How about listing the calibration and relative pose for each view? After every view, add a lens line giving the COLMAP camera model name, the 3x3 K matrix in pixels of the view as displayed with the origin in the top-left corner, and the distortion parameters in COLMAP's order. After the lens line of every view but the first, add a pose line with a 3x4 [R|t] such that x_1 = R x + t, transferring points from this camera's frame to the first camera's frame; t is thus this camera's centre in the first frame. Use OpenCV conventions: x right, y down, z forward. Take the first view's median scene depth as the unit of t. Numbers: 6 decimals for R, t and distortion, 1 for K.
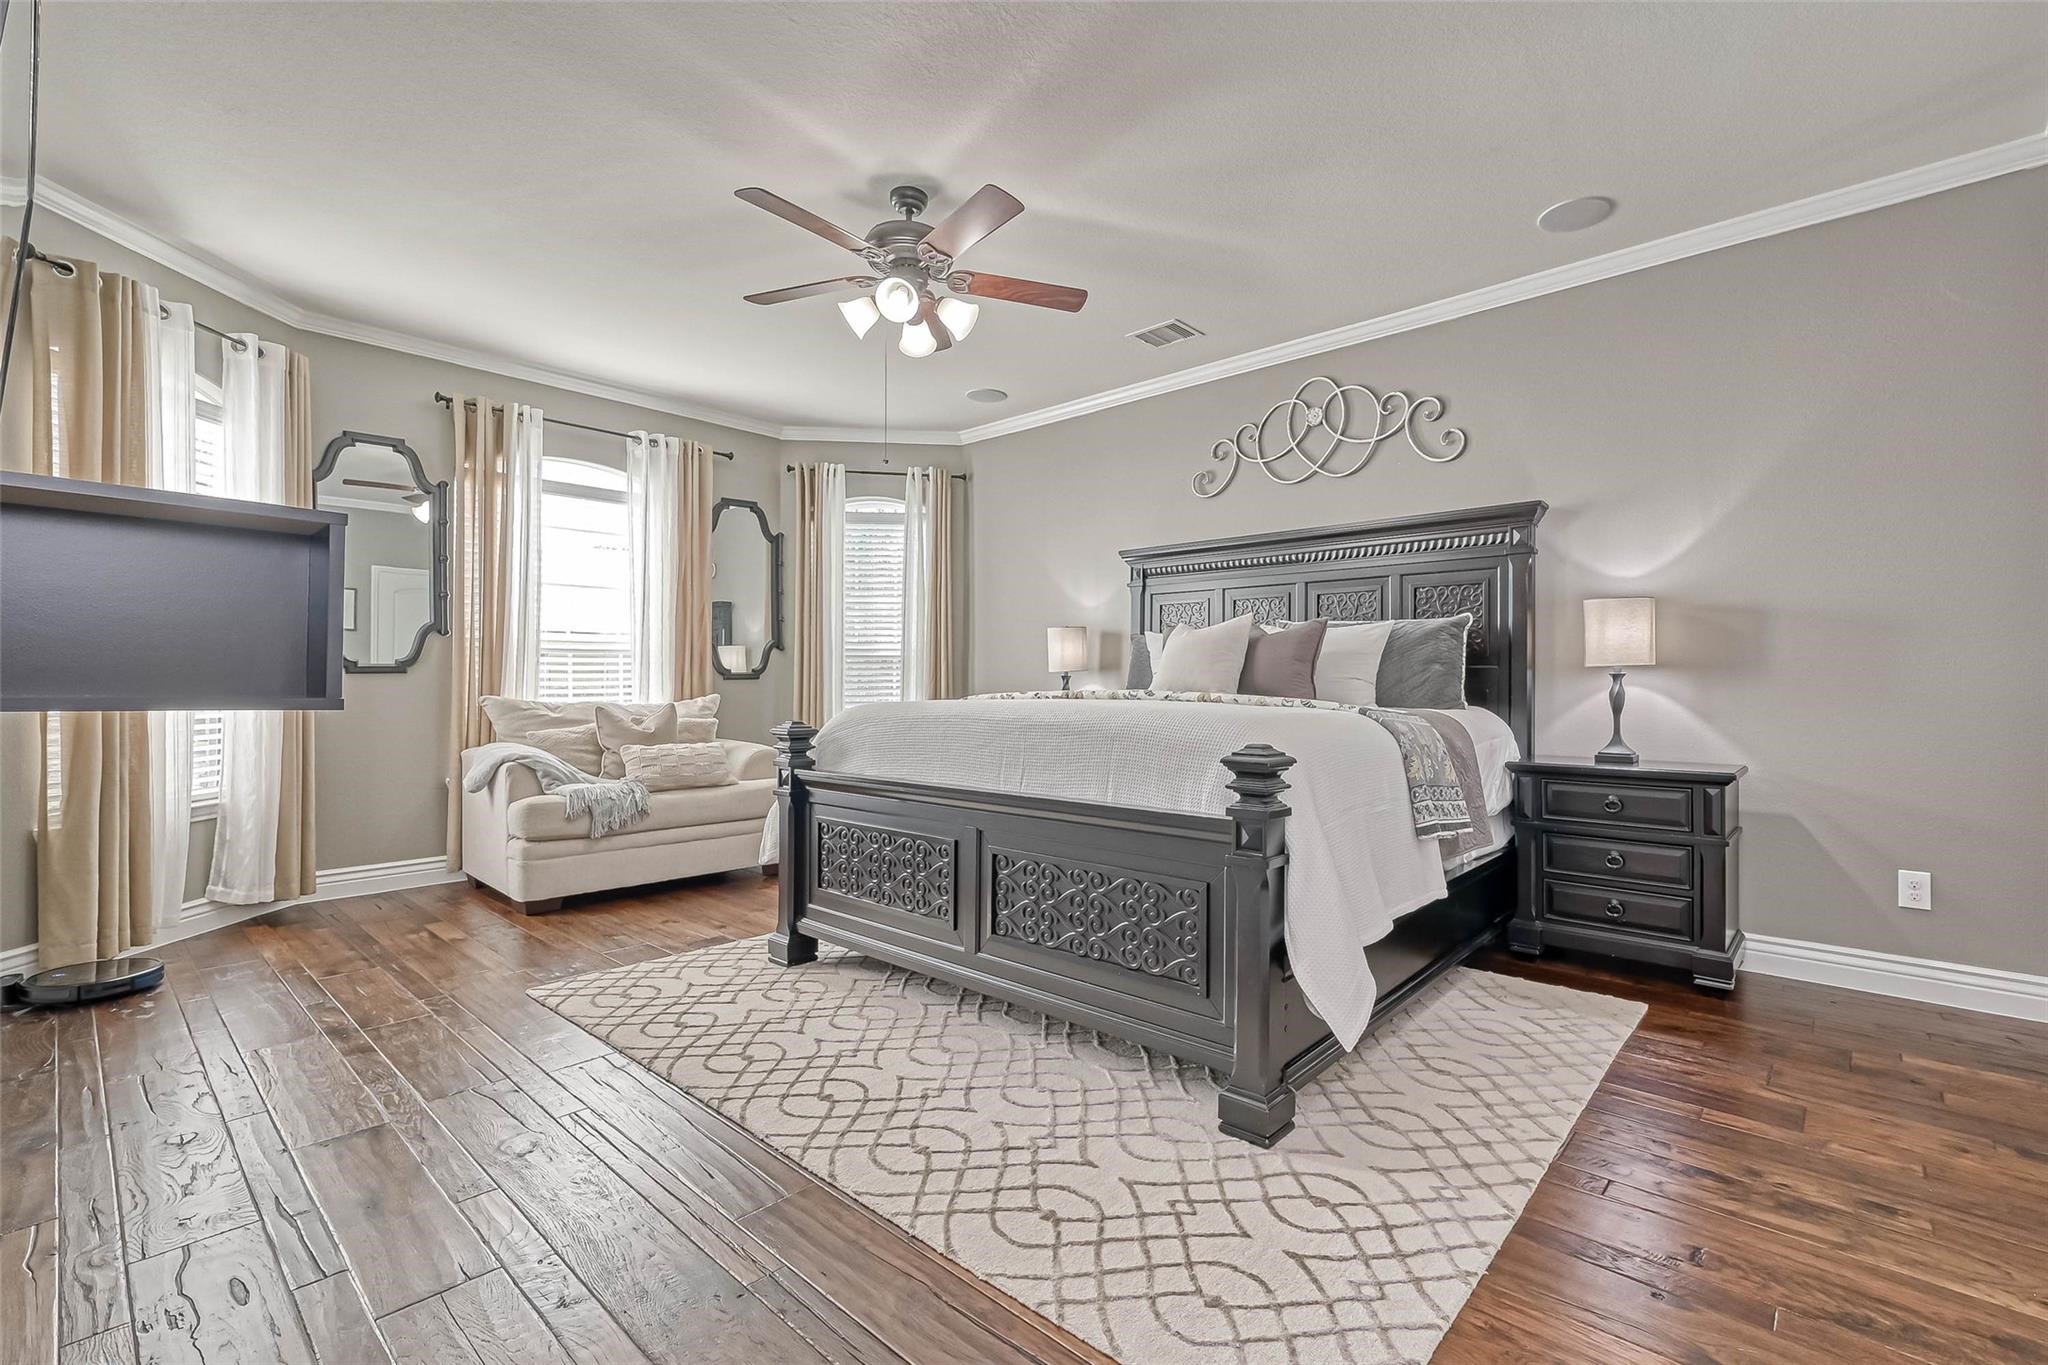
lens RADIAL K [[882.2, 0, 1032.1], [0, 882.2, 685.1], [0, 0, 1]] dist [-0.004410, -0.000709]
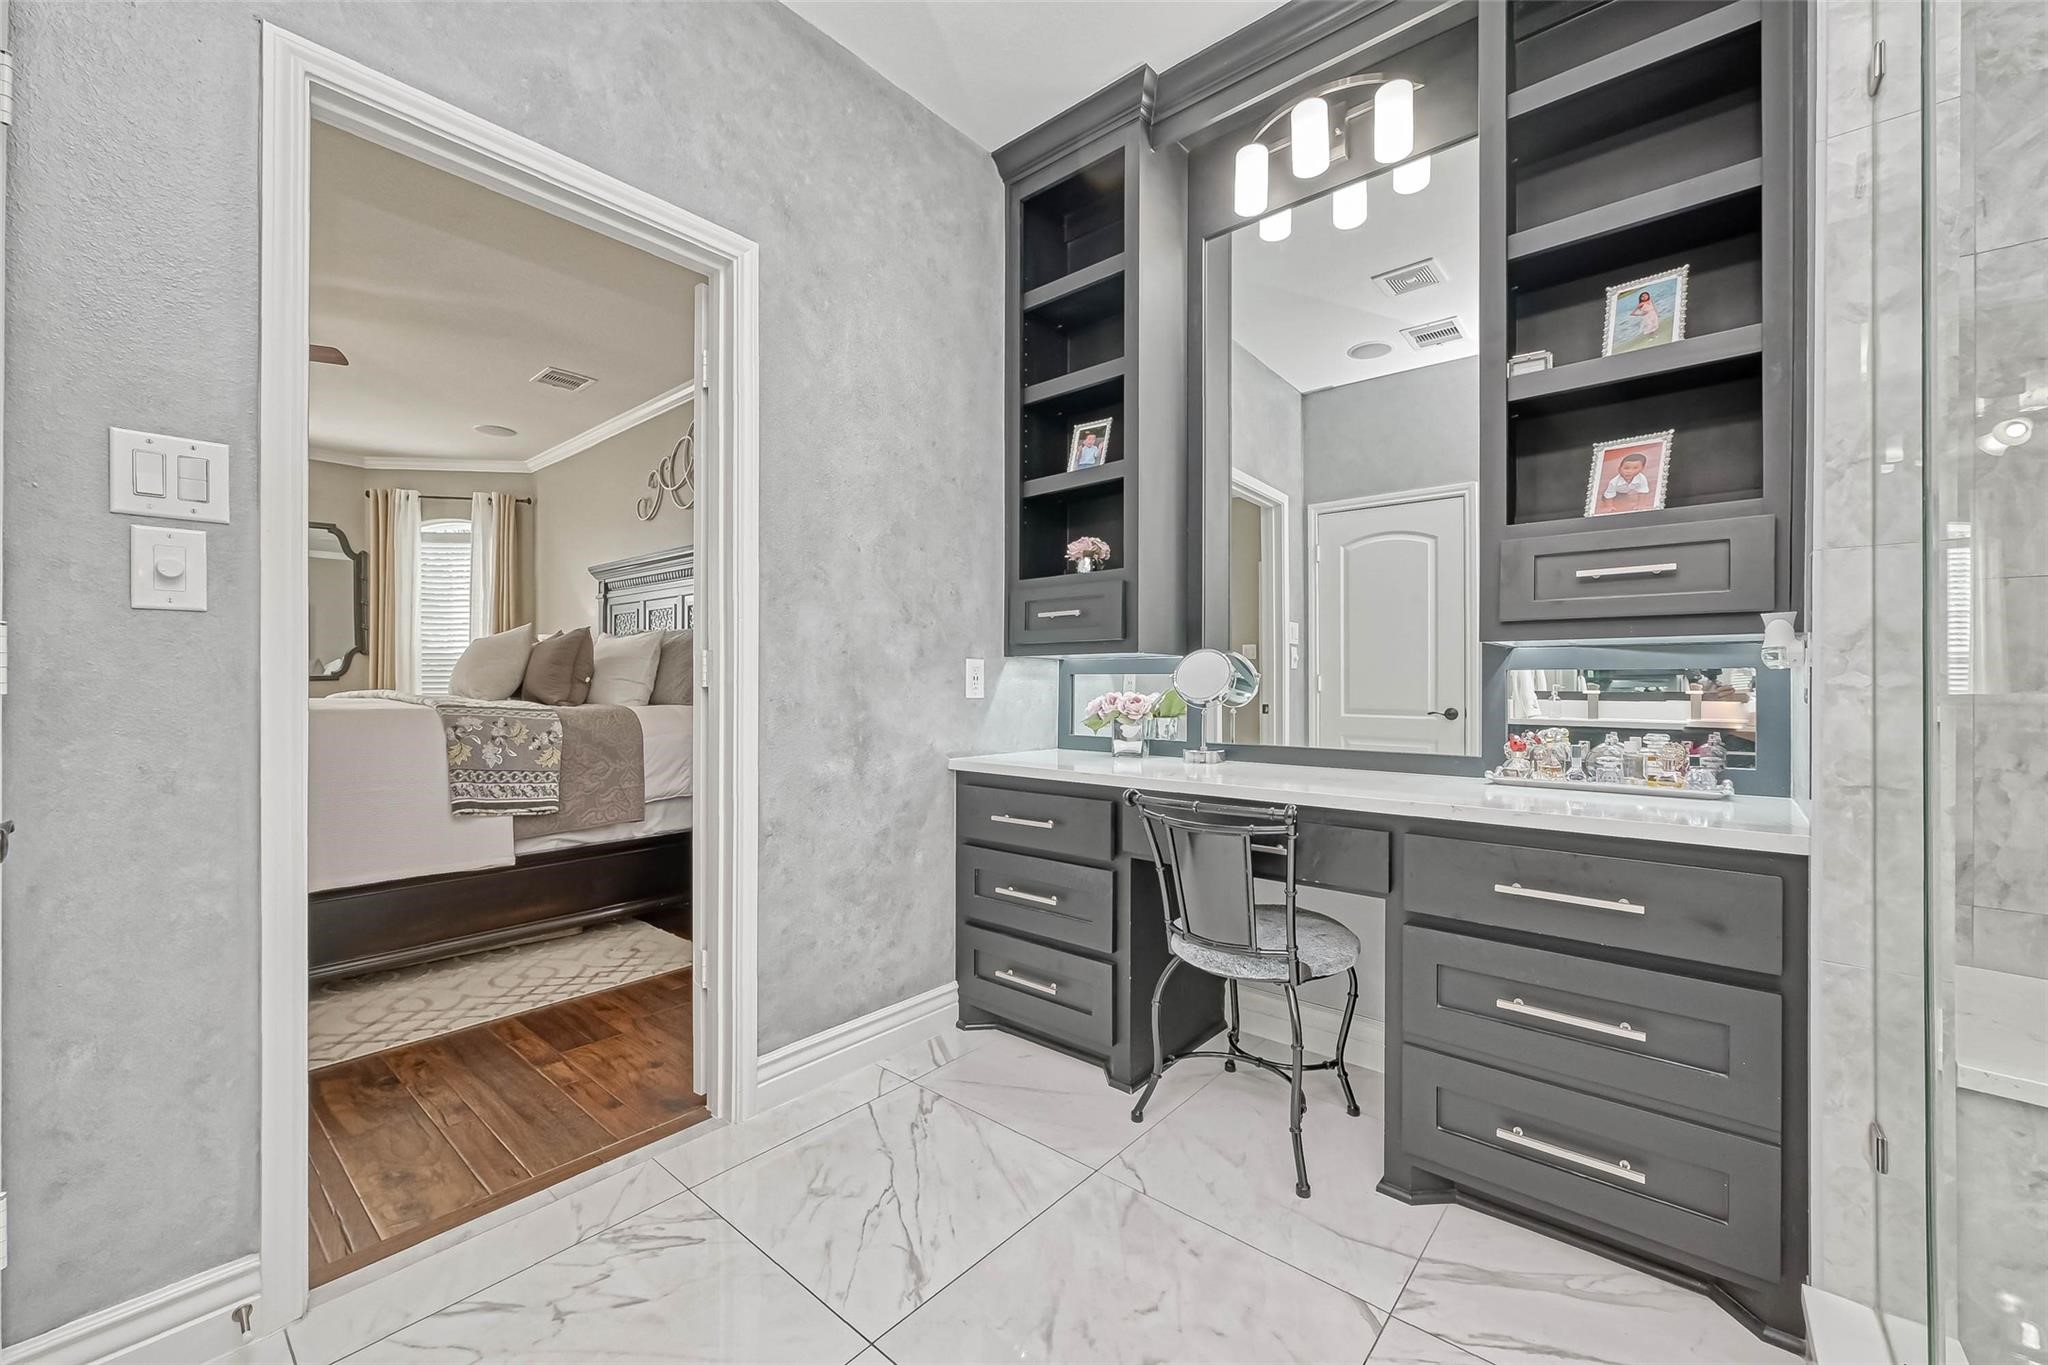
lens RADIAL K [[815.9, 0, 1021.8], [0, 815.9, 674.5], [0, 0, 1]] dist [0.000512, 0.000201]
pose [[0.999533, -0.008103, 0.029479, 0.525593], [0.008434, 0.999902, -0.011148, 0.001756], [-0.029386, 0.011392, 0.999503, -0.056094]]
